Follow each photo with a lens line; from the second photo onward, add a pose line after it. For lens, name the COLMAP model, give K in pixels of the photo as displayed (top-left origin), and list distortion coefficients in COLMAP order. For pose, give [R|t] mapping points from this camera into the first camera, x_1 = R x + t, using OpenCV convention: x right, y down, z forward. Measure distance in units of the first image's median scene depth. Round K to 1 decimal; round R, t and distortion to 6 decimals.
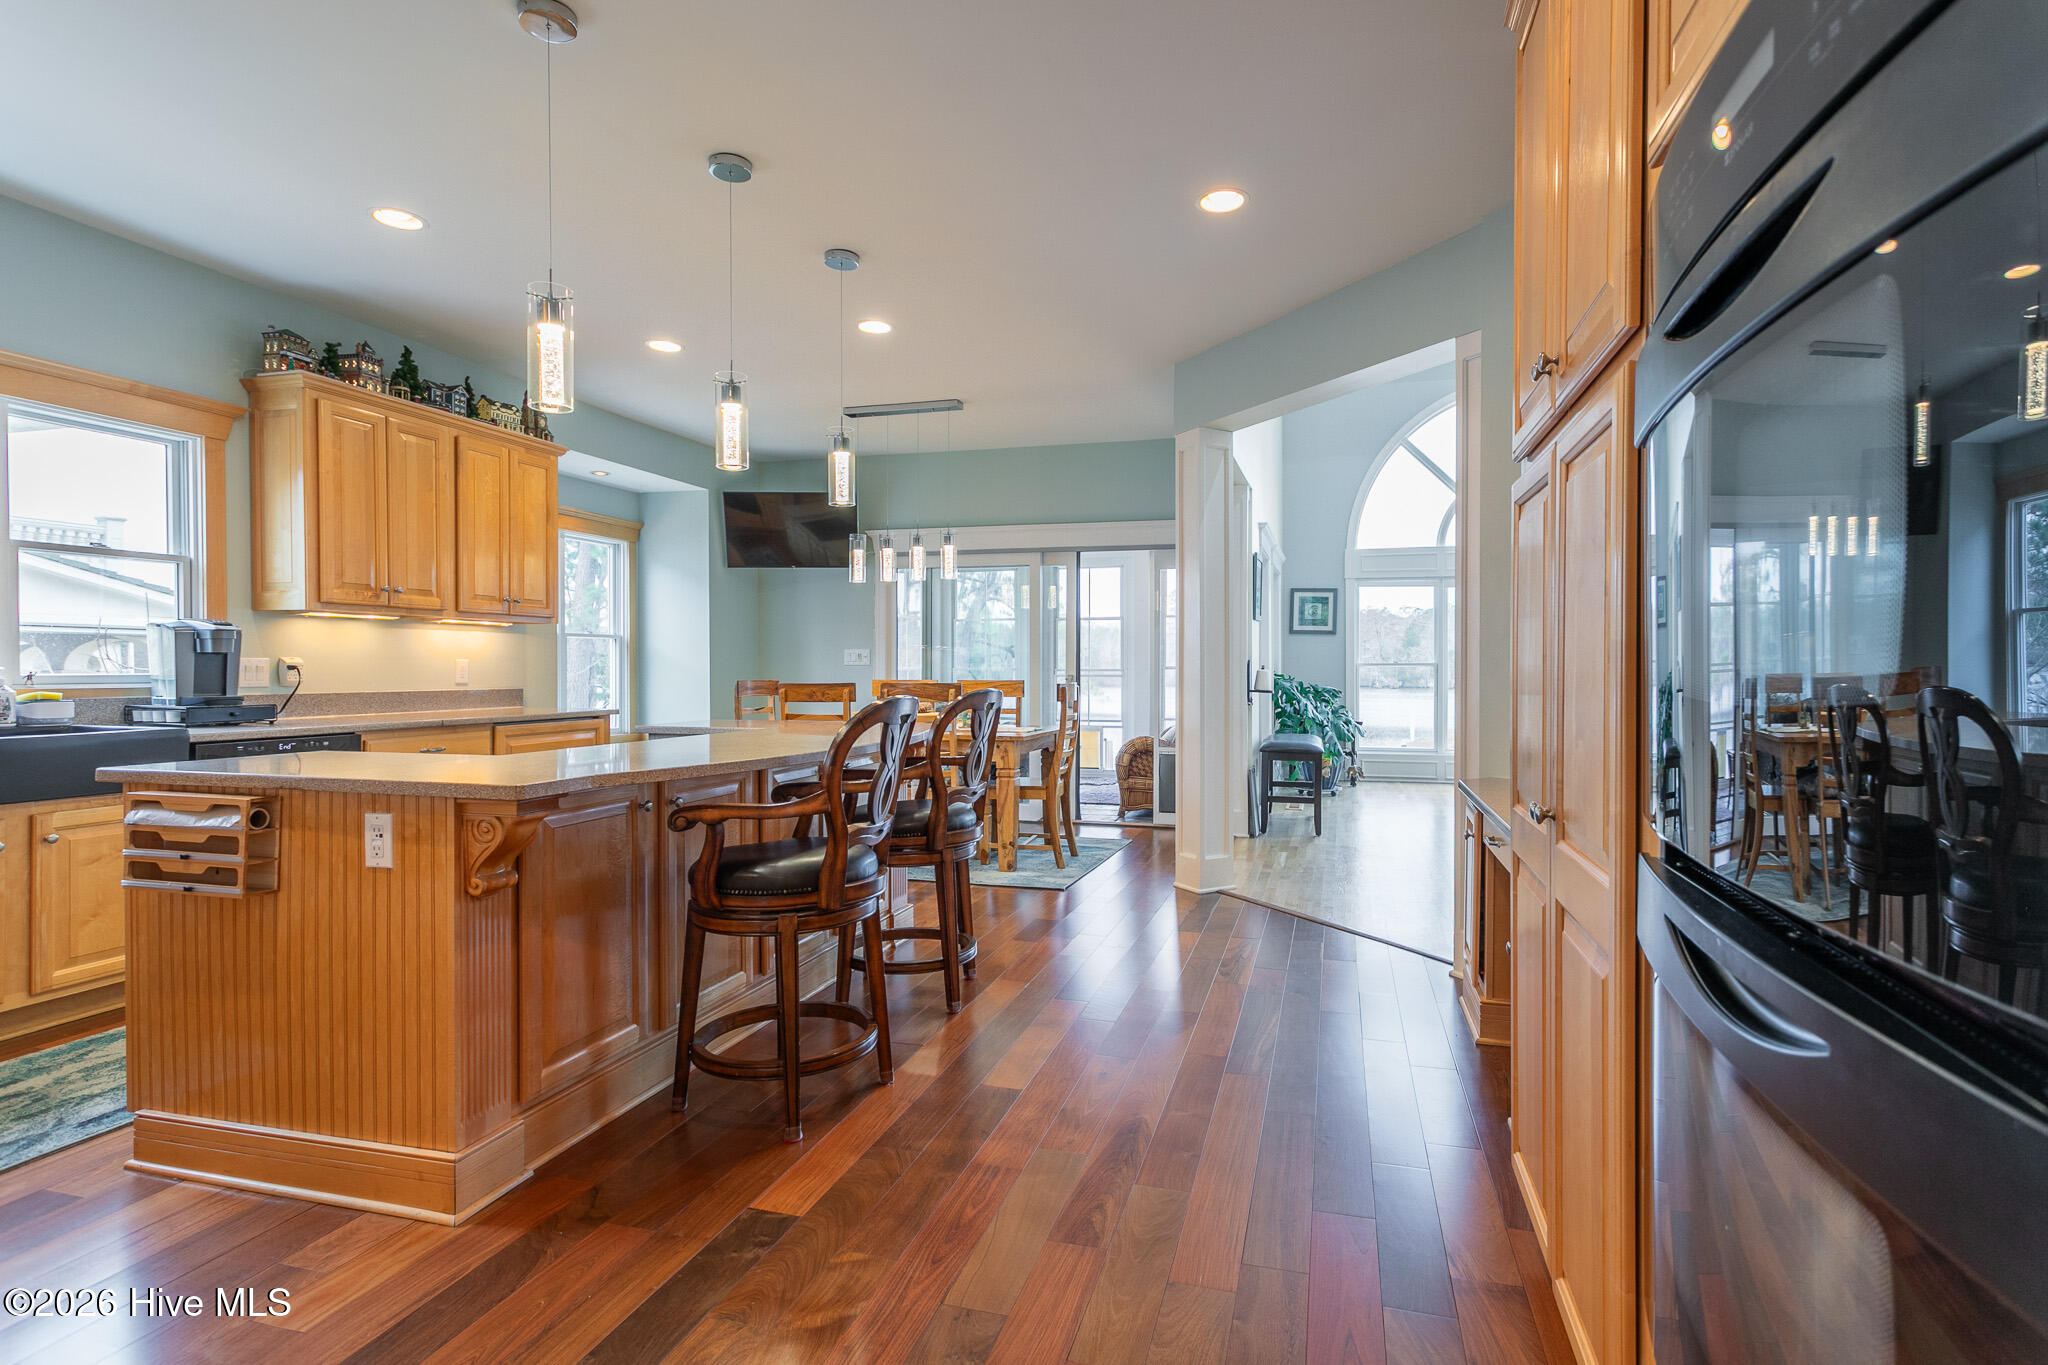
lens RADIAL K [[973.1, 0, 1020.1], [0, 973.1, 677.6], [0, 0, 1]] dist [0.005752, 0.000687]
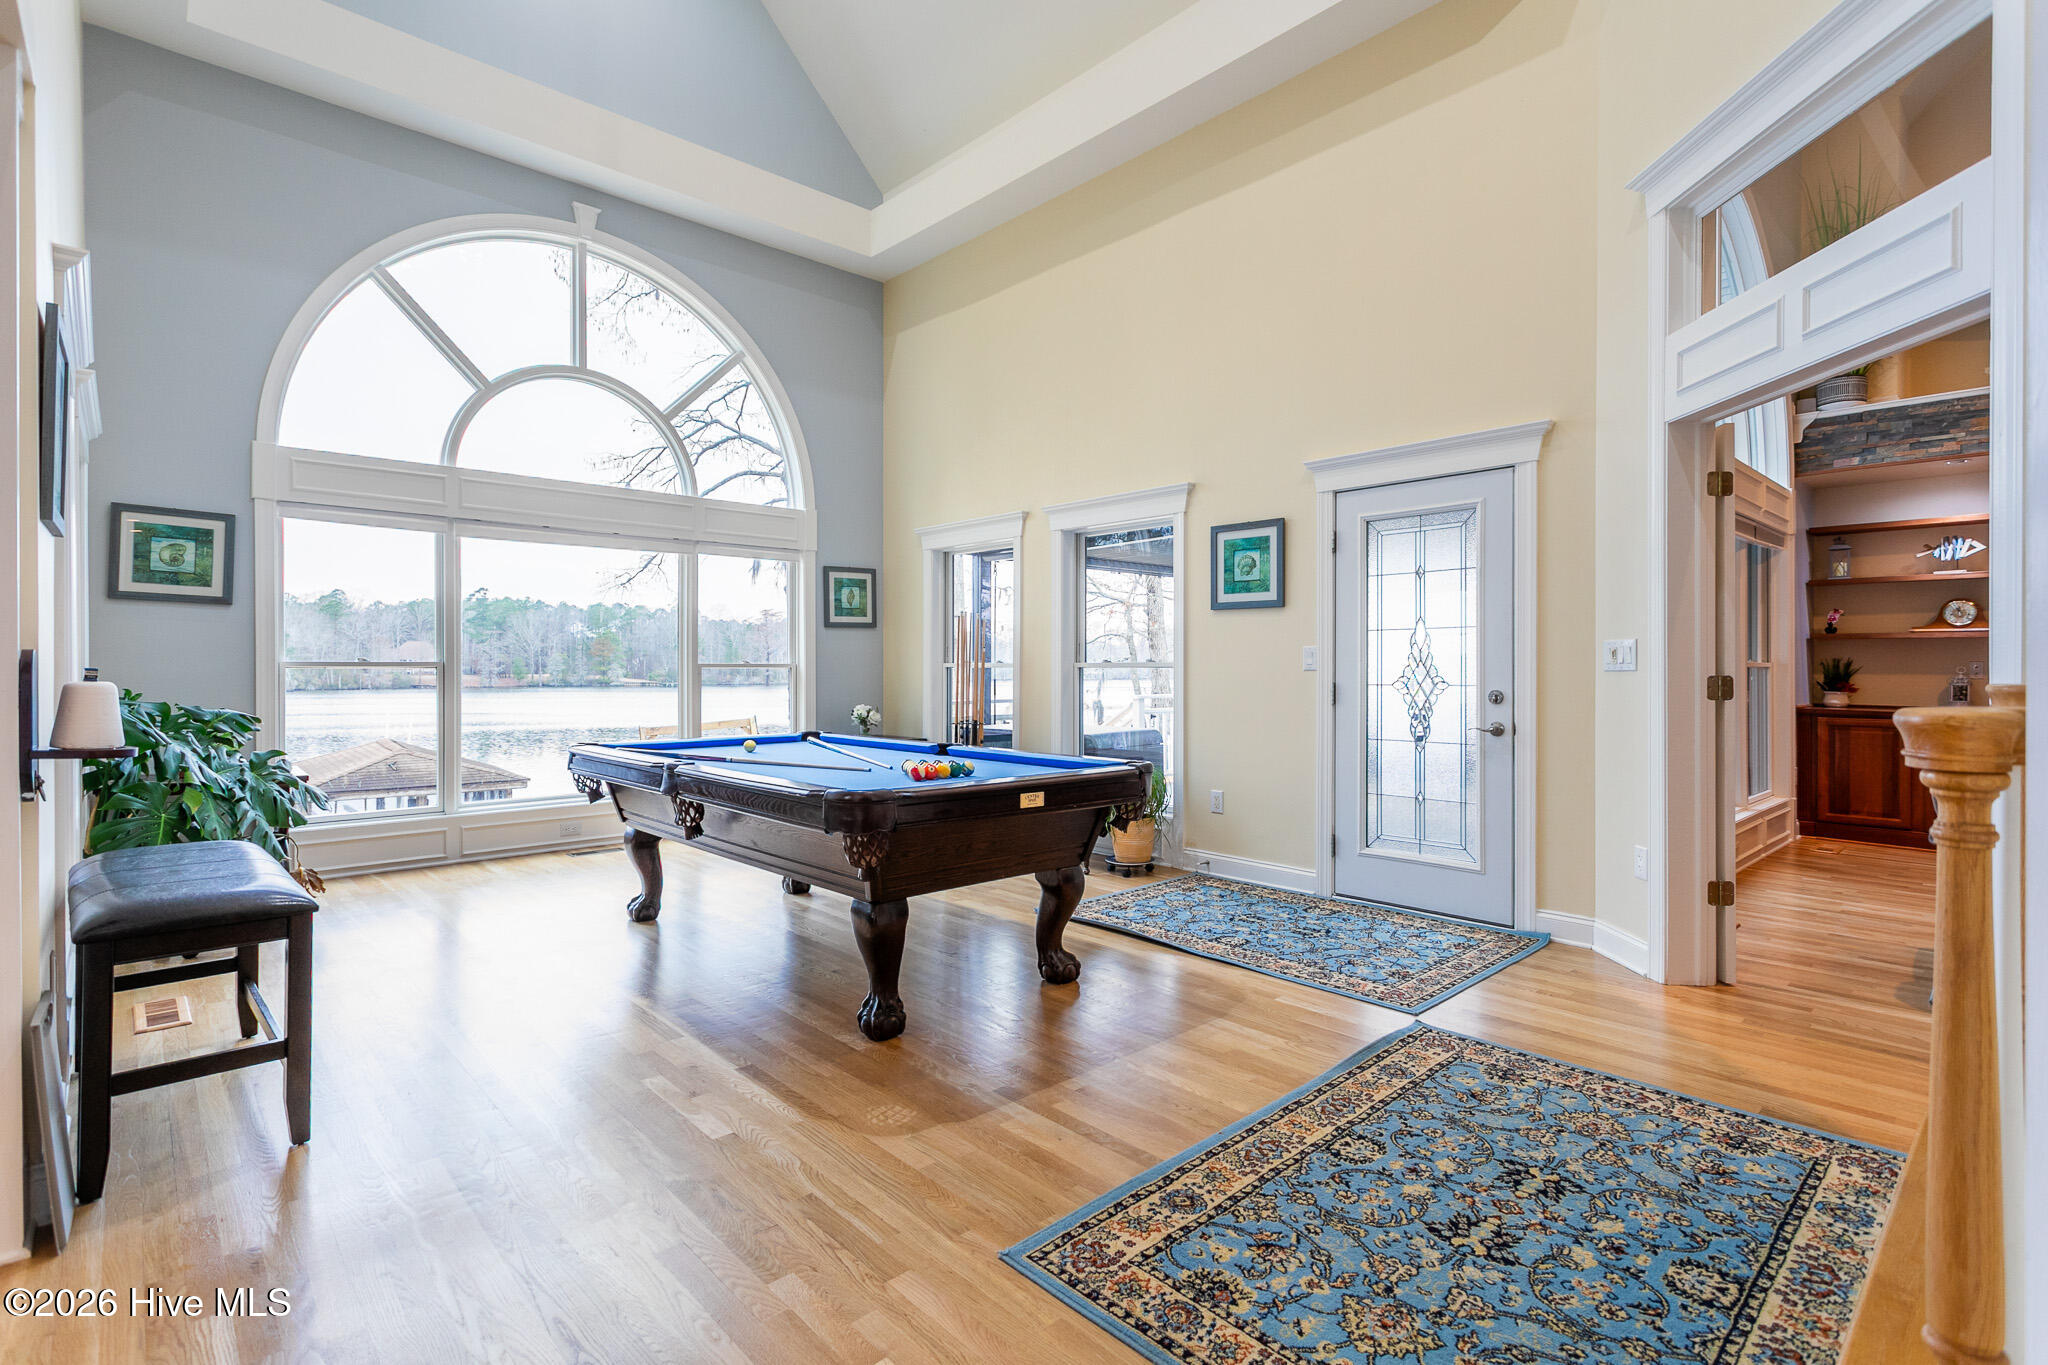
lens RADIAL K [[973.1, 0, 1020.1], [0, 973.1, 677.6], [0, 0, 1]] dist [0.005752, 0.000687]
pose [[0.491947, -0.005826, 0.870606, 0.087357], [0.003518, 0.999983, 0.004704, -0.007525], [-0.870618, 0.000749, 0.491959, 0.415658]]
